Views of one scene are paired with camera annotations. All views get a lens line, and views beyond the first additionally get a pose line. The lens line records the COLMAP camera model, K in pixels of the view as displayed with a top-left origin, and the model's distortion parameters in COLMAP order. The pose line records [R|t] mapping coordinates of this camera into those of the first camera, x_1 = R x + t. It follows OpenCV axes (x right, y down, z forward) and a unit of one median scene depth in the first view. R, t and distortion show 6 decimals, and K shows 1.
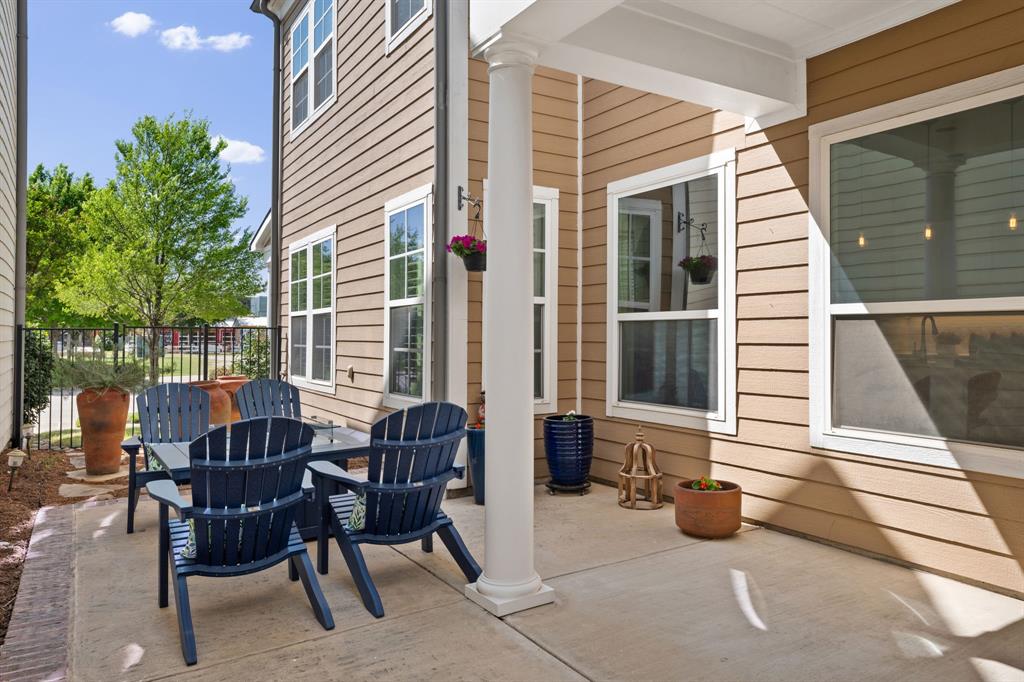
lens RADIAL K [[694.6, 0, 507.7], [0, 694.6, 319.9], [0, 0, 1]] dist [-0.000574, 0.001930]
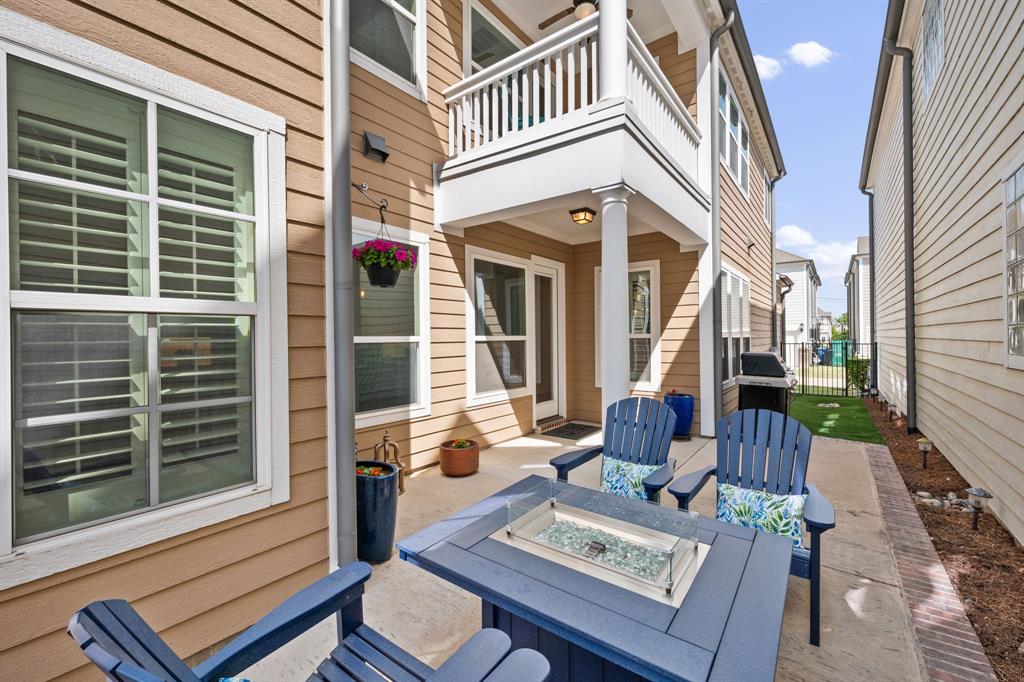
lens RADIAL K [[417.5, 0, 515.3], [0, 417.5, 339.2], [0, 0, 1]] dist [0.000096, 0.000088]
pose [[-0.357054, 0.001380, 0.934083, -0.624613], [-0.012471, 0.999903, -0.006244, -0.005469], [-0.934000, -0.013878, -0.357002, 1.124148]]
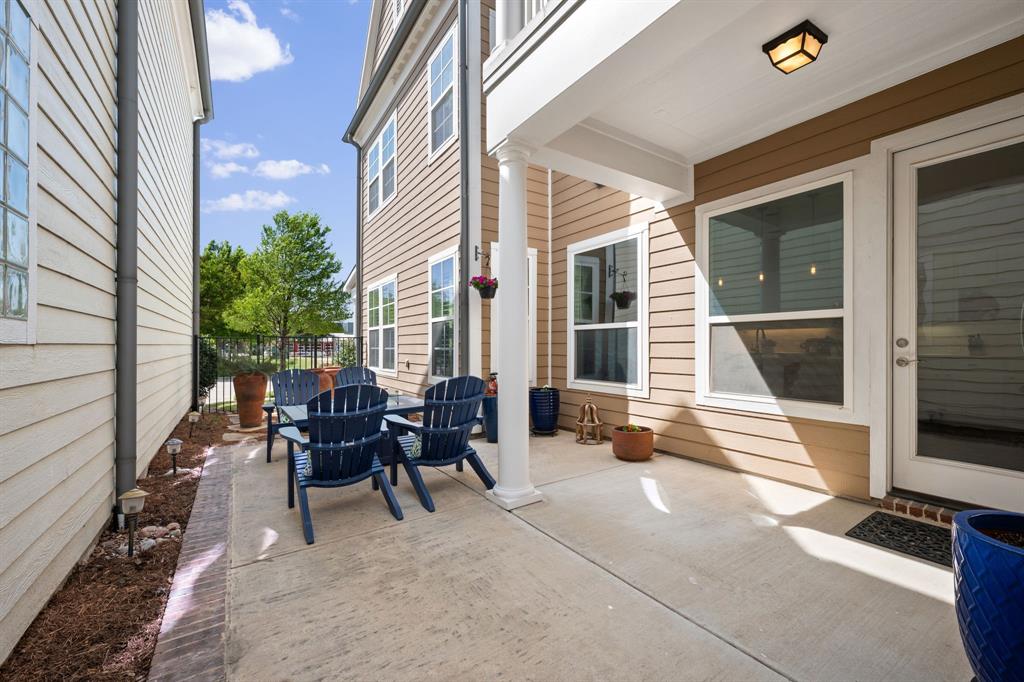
lens RADIAL K [[417.5, 0, 514.9], [0, 417.5, 344.0], [0, 0, 1]] dist [0.000096, 0.000088]
pose [[0.999320, -0.001344, 0.036850, -0.018559], [0.000696, 0.999845, 0.017580, 0.019675], [-0.036868, -0.017542, 0.999166, 0.035247]]
